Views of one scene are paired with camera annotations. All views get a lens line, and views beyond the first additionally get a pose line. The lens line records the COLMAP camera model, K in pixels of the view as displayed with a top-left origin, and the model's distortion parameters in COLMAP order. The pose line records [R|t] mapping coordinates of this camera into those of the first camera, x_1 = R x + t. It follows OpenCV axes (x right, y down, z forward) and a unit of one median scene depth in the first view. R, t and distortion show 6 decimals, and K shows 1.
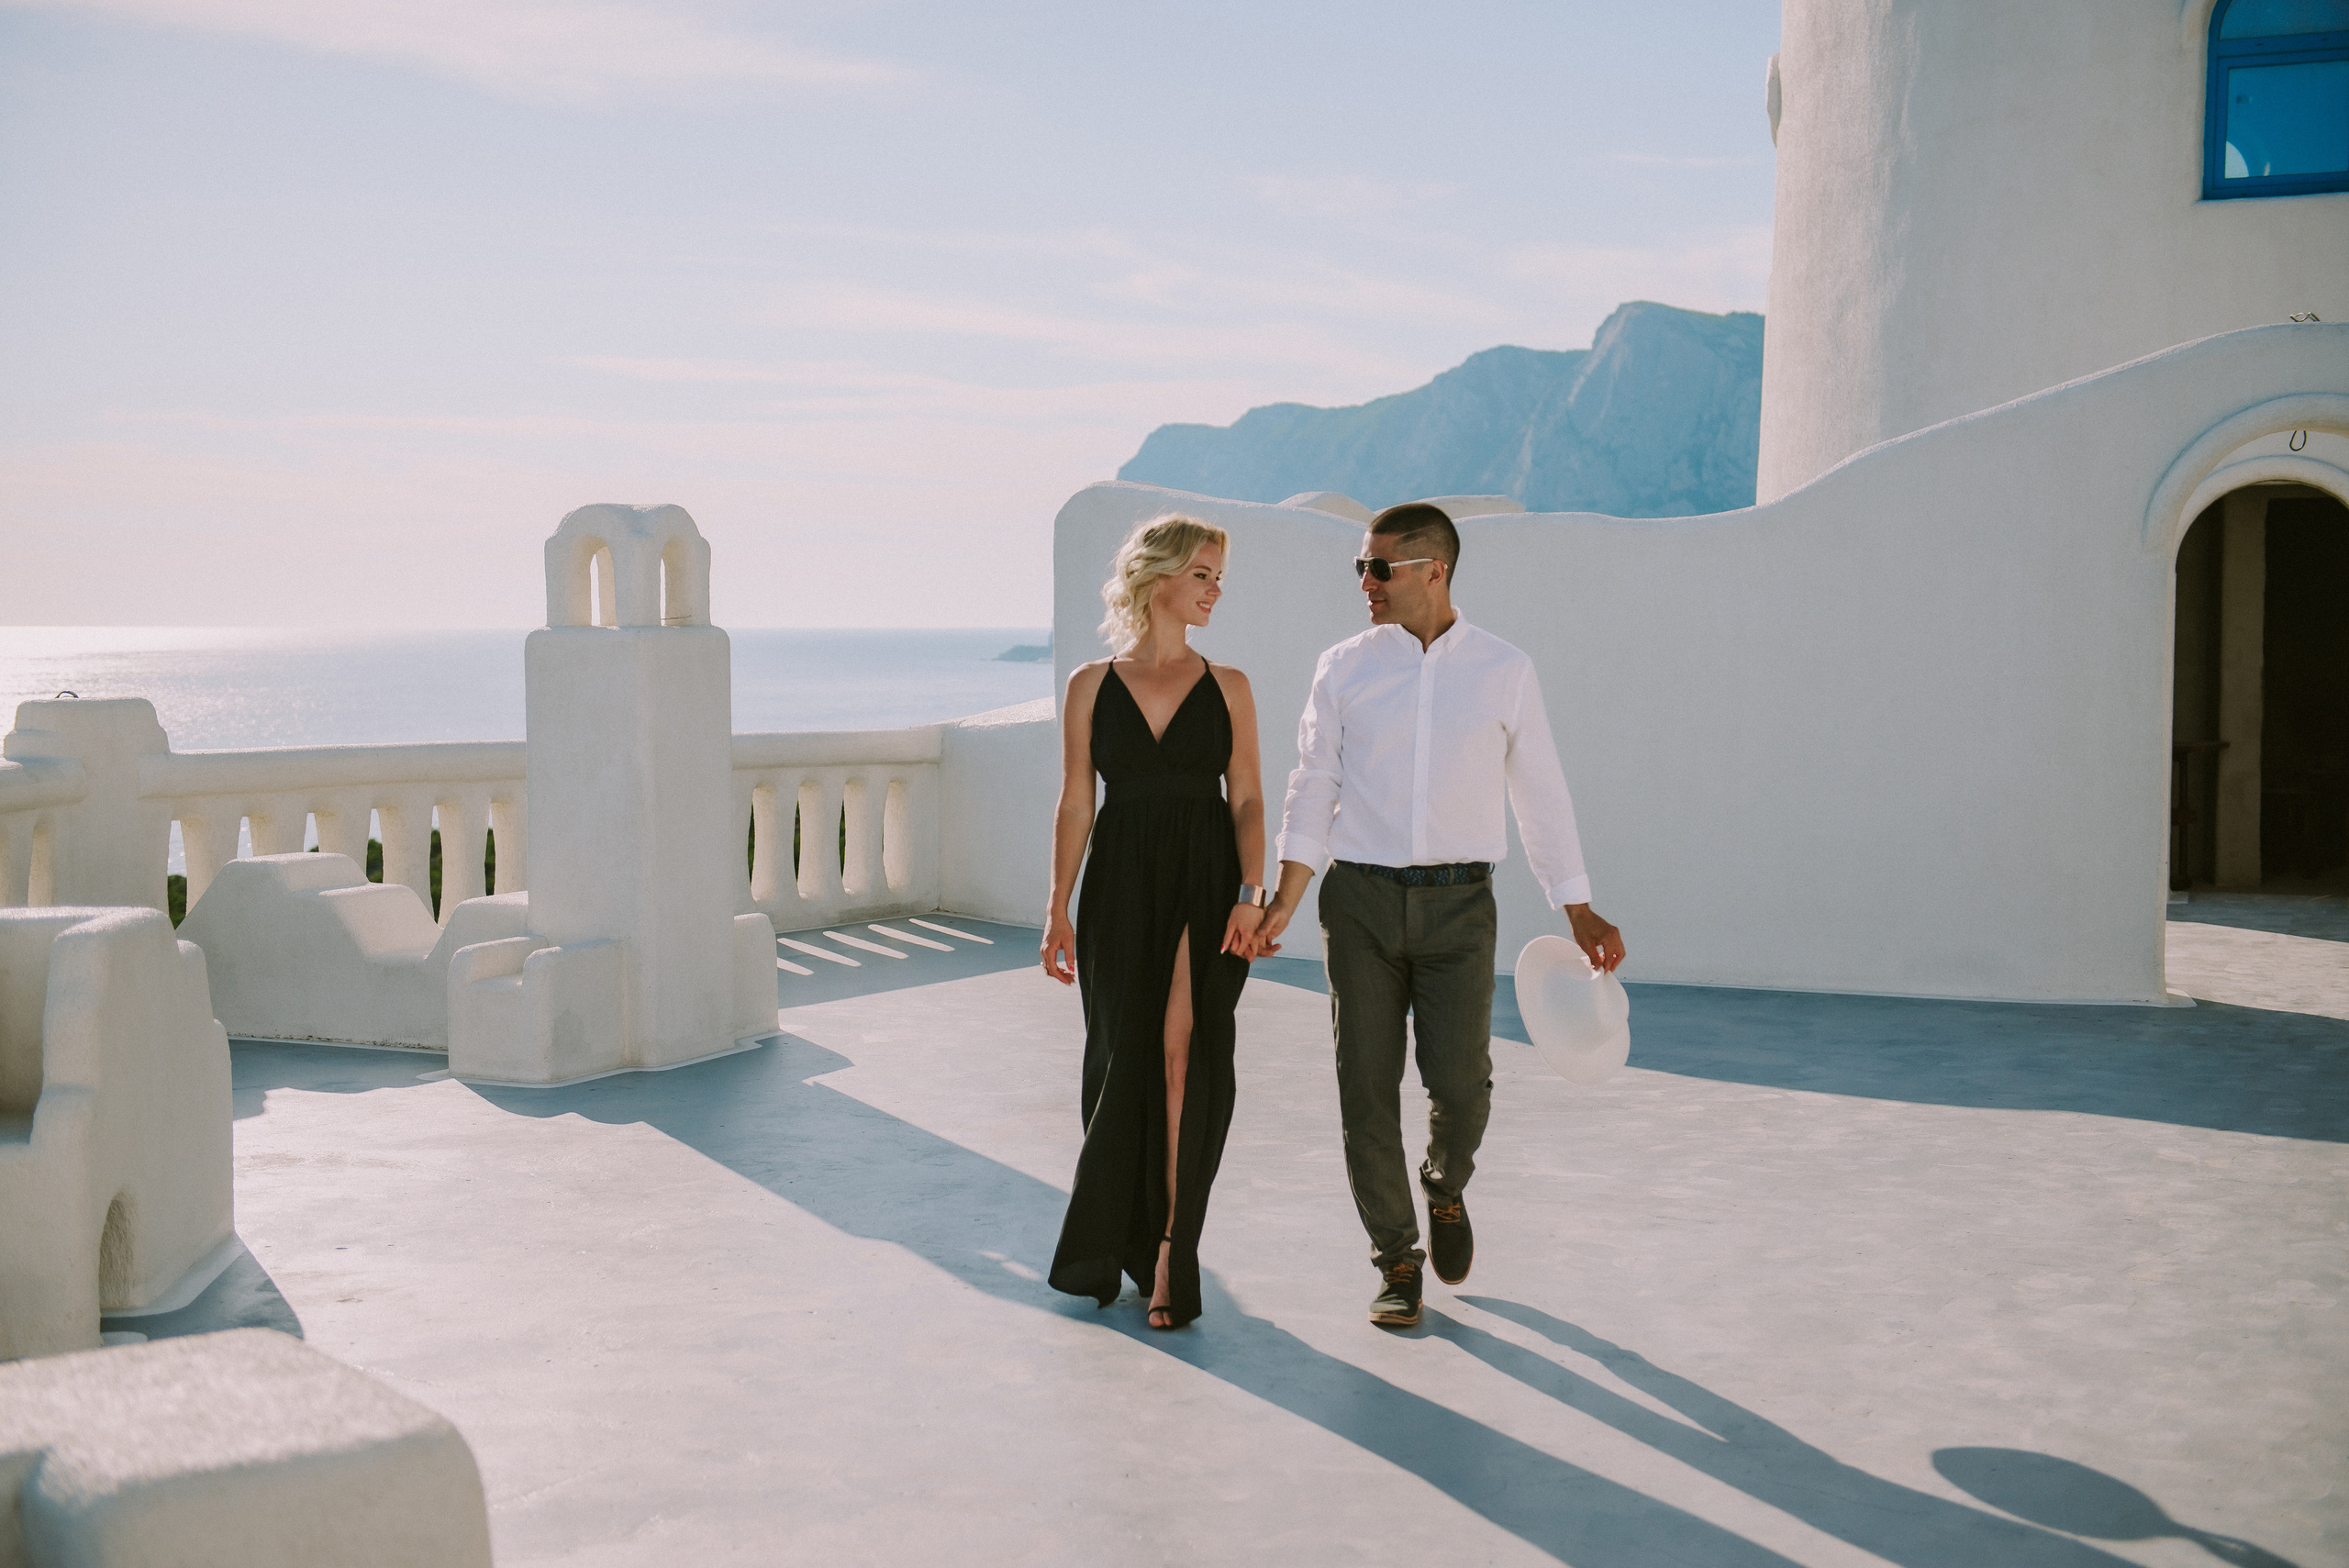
lens RADIAL K [[3022.2, 0, 1174.5], [0, 3022.2, 784.0], [0, 0, 1]] dist [0.126869, 0.020911]
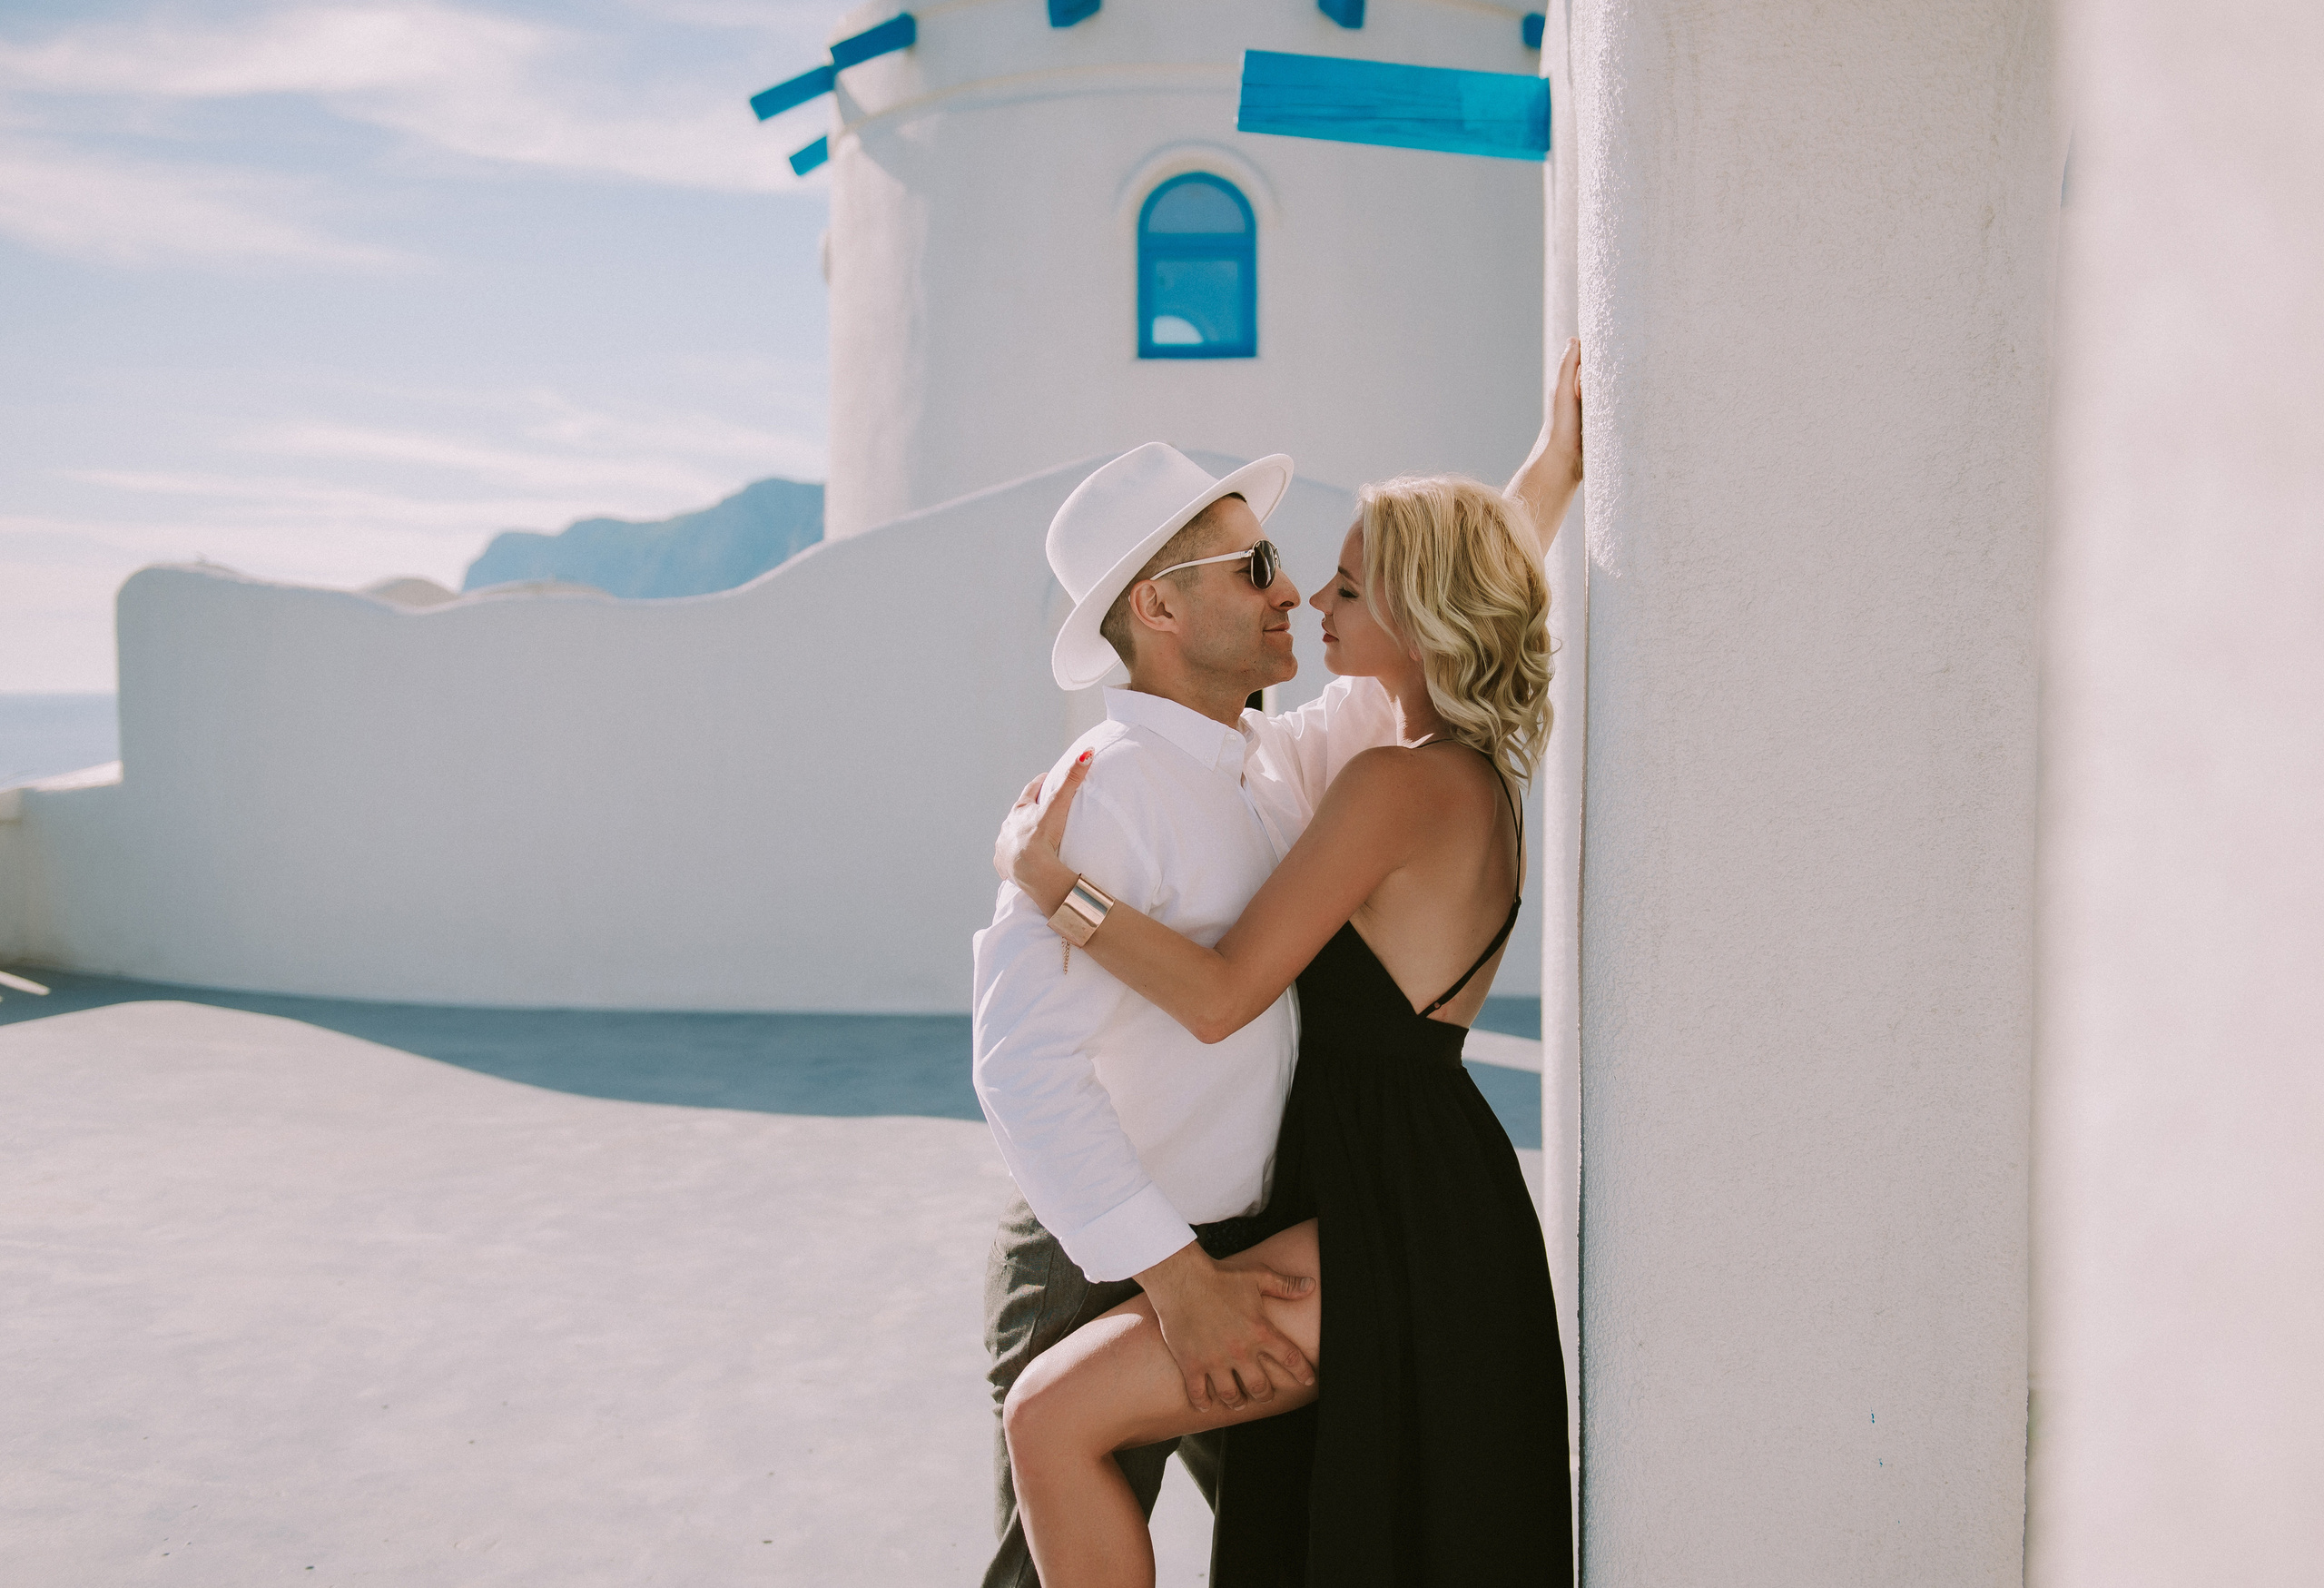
lens RADIAL K [[2251.5, 0, 1213.0], [0, 2251.5, 814.9], [0, 0, 1]] dist [0.054797, -0.001451]
pose [[0.956750, -0.019377, 0.290266, 0.124246], [0.018242, 0.999812, 0.006617, -0.009974], [-0.290340, -0.001035, 0.956923, 0.137647]]
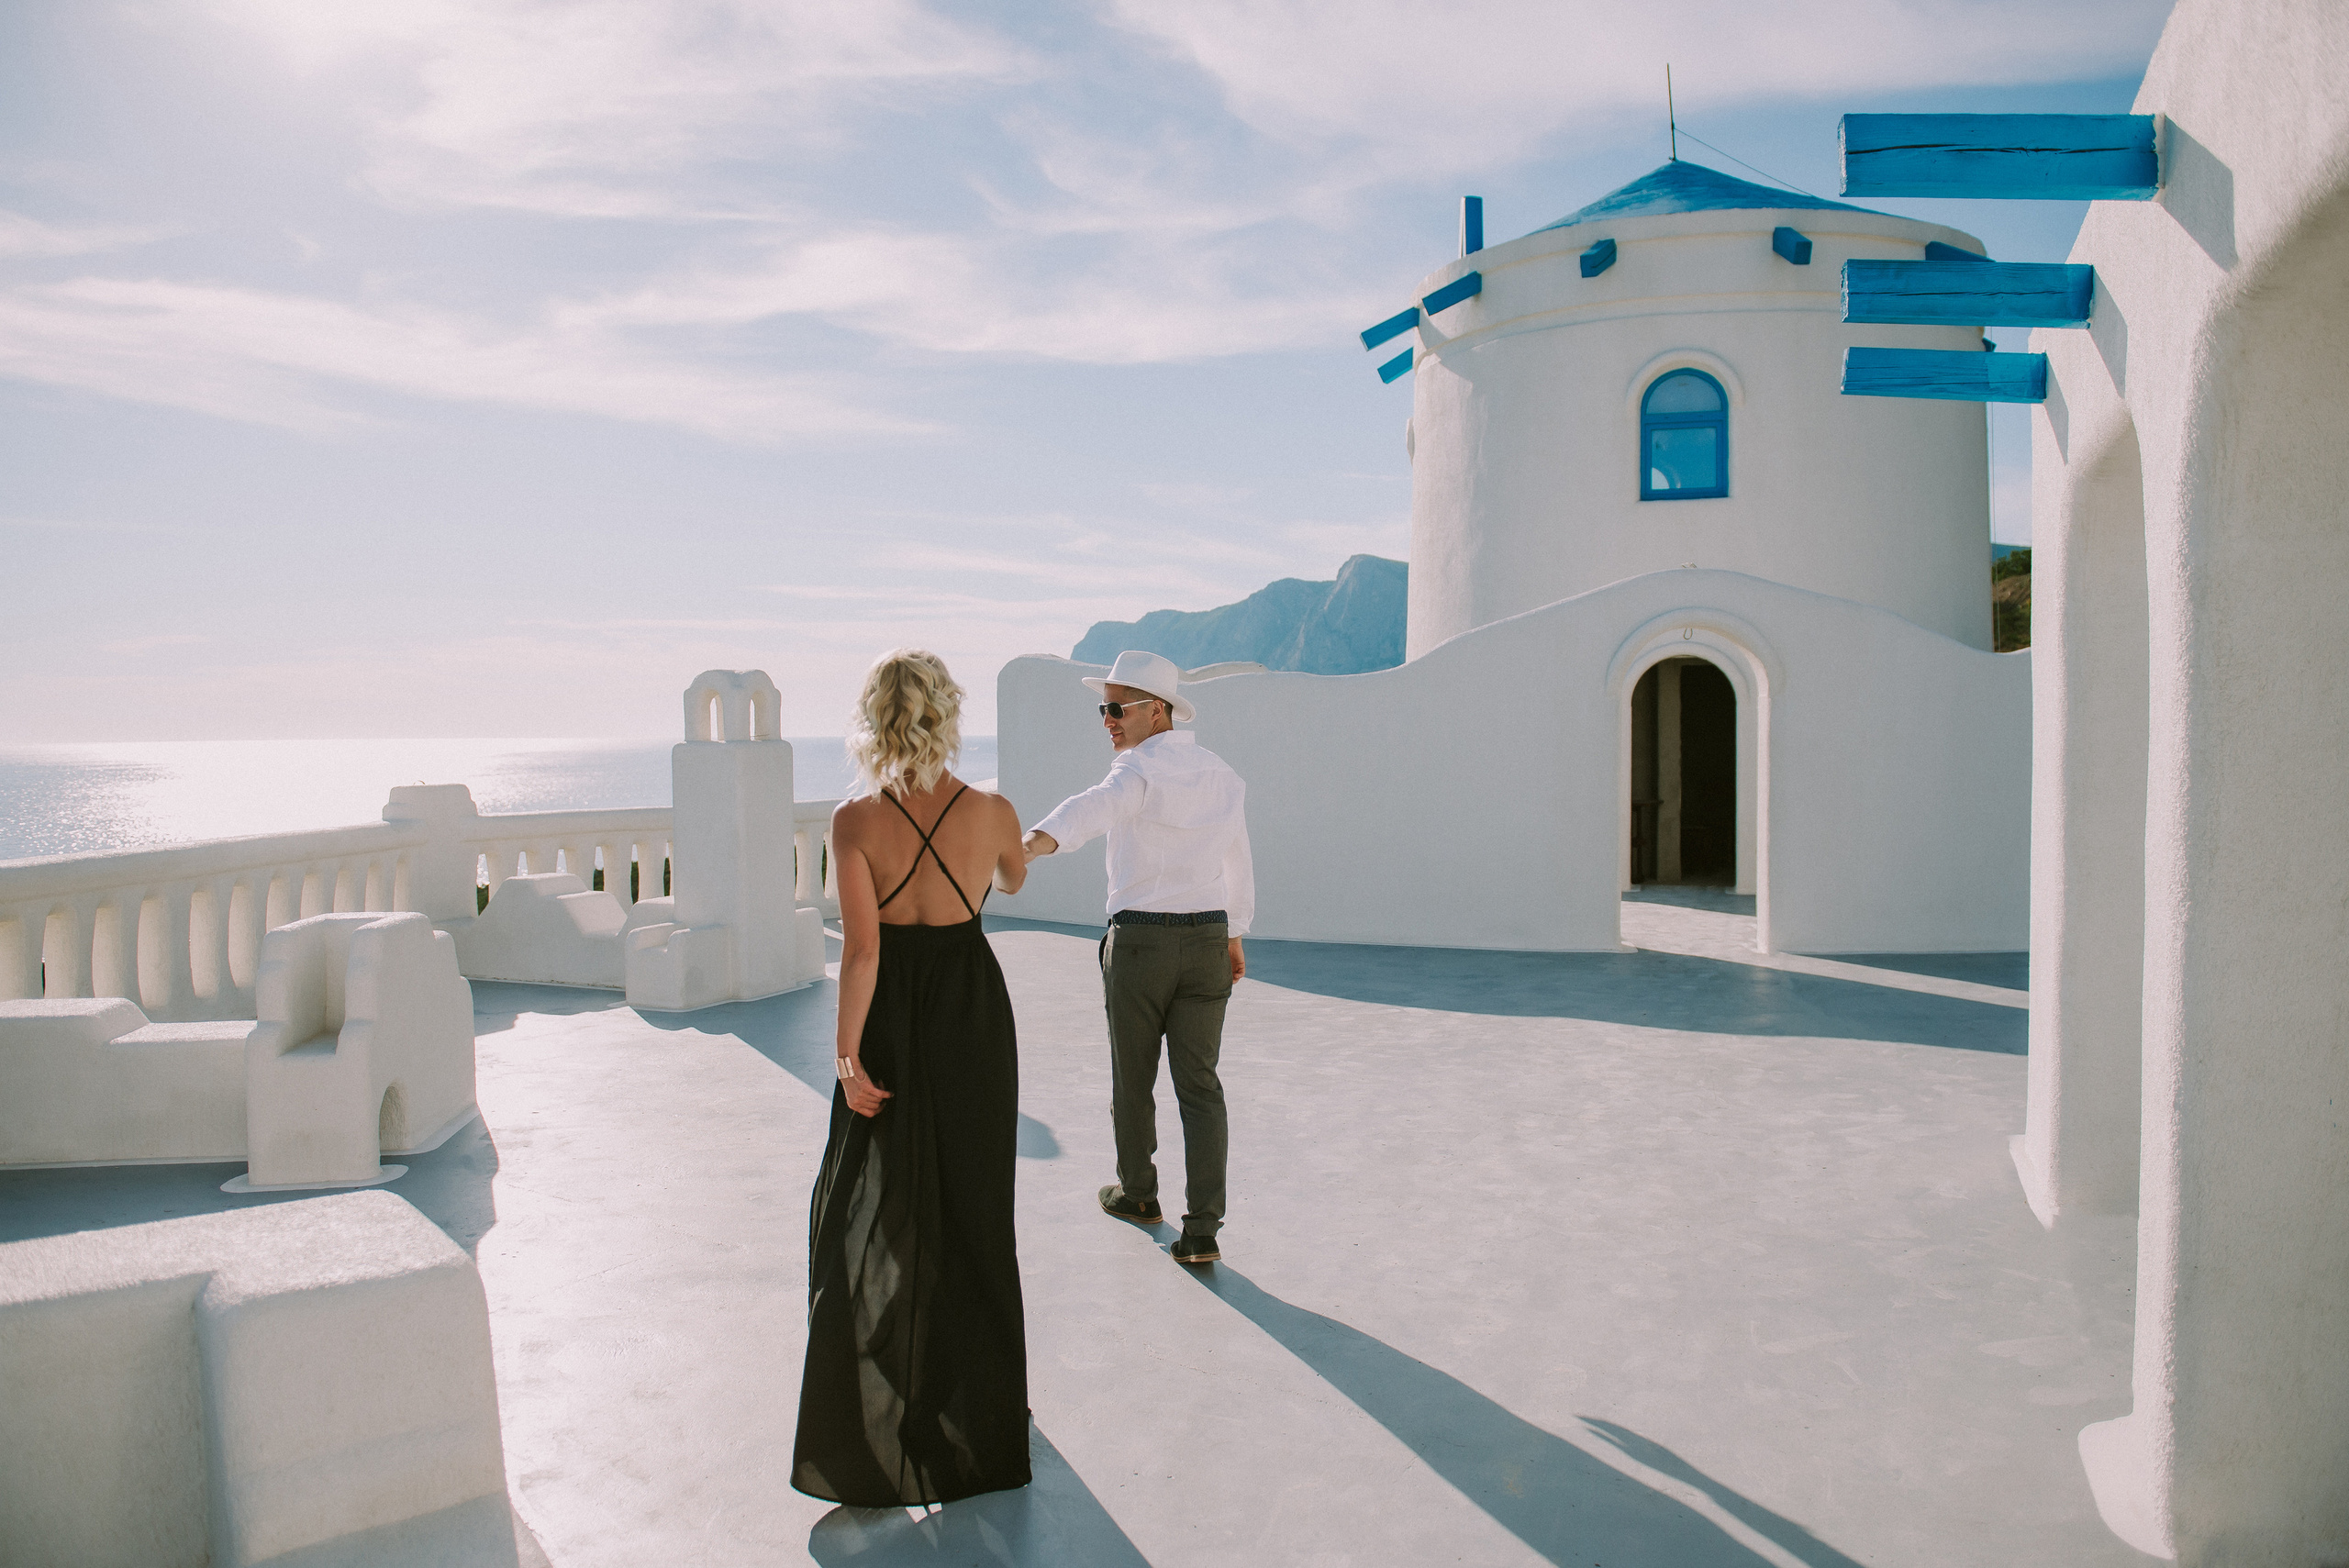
lens RADIAL K [[1697.2, 0, 1174.5], [0, 1697.2, 784.0], [0, 0, 1]] dist [-0.036858, -0.000179]
pose [[0.999201, -0.005405, 0.039594, 0.029082], [0.006305, 0.999724, -0.022652, -0.004126], [-0.039461, 0.022884, 0.998959, 0.034802]]
